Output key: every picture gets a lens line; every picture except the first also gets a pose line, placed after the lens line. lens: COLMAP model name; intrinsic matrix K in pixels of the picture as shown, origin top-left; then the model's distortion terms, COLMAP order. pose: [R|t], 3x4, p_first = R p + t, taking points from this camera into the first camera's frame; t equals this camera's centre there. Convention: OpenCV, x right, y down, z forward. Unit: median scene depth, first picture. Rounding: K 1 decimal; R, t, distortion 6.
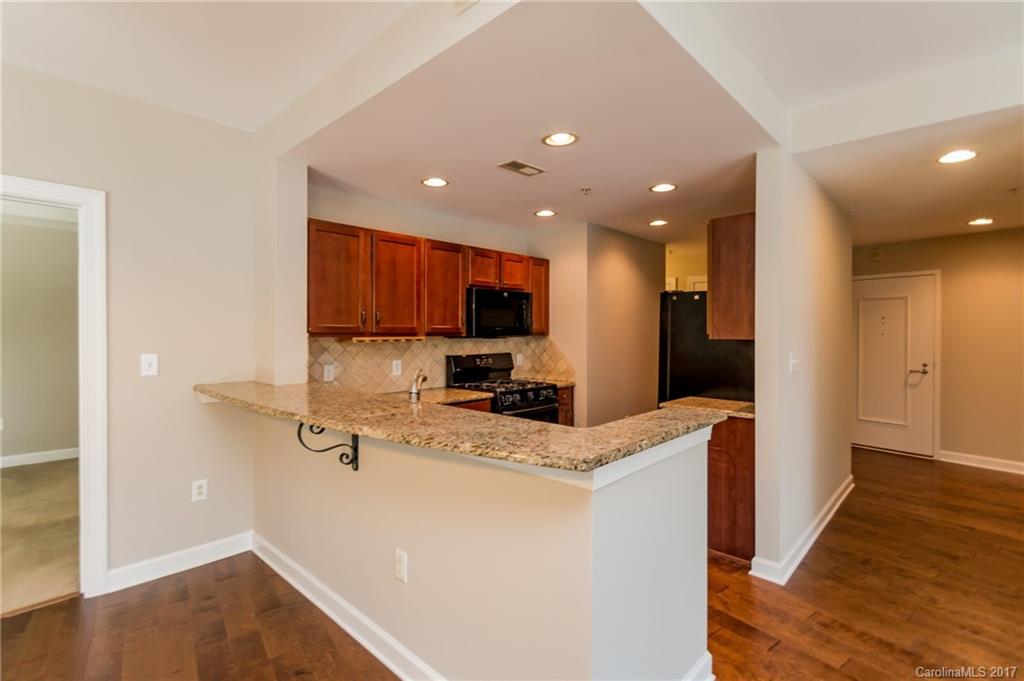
lens RADIAL K [[476.3, 0, 496.6], [0, 476.3, 333.2], [0, 0, 1]] dist [0.000688, -0.004781]
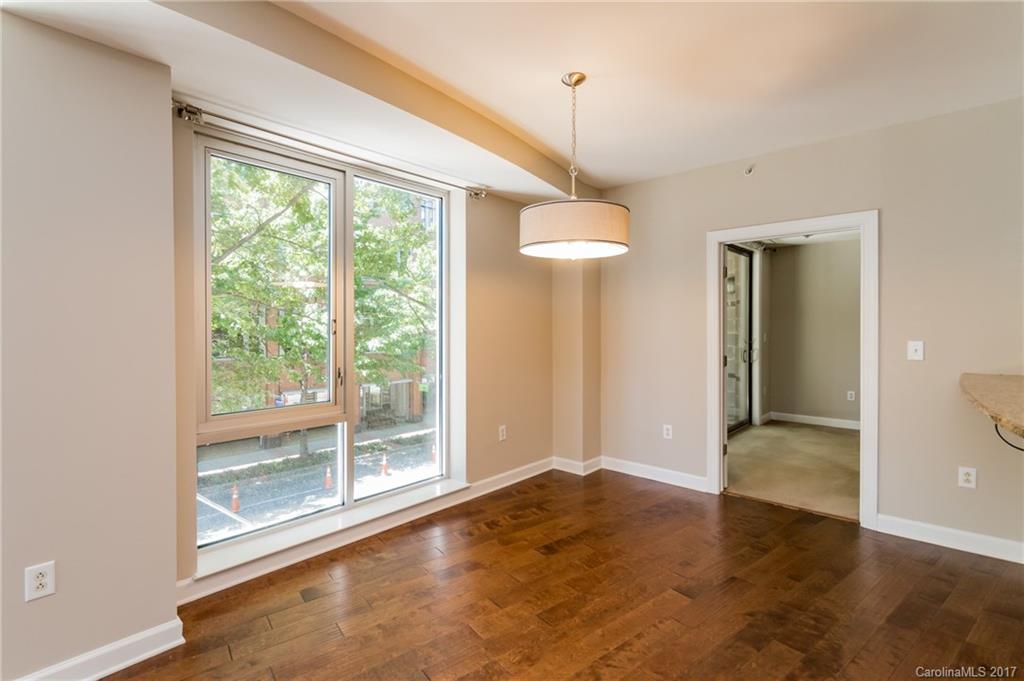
lens RADIAL K [[476.3, 0, 504.1], [0, 476.3, 332.0], [0, 0, 1]] dist [0.000688, -0.004781]
pose [[0.017076, 0.008046, -0.999822, 0.266031], [0.000516, 0.999967, 0.008056, 0.008391], [0.999854, -0.000654, 0.017071, -0.002702]]
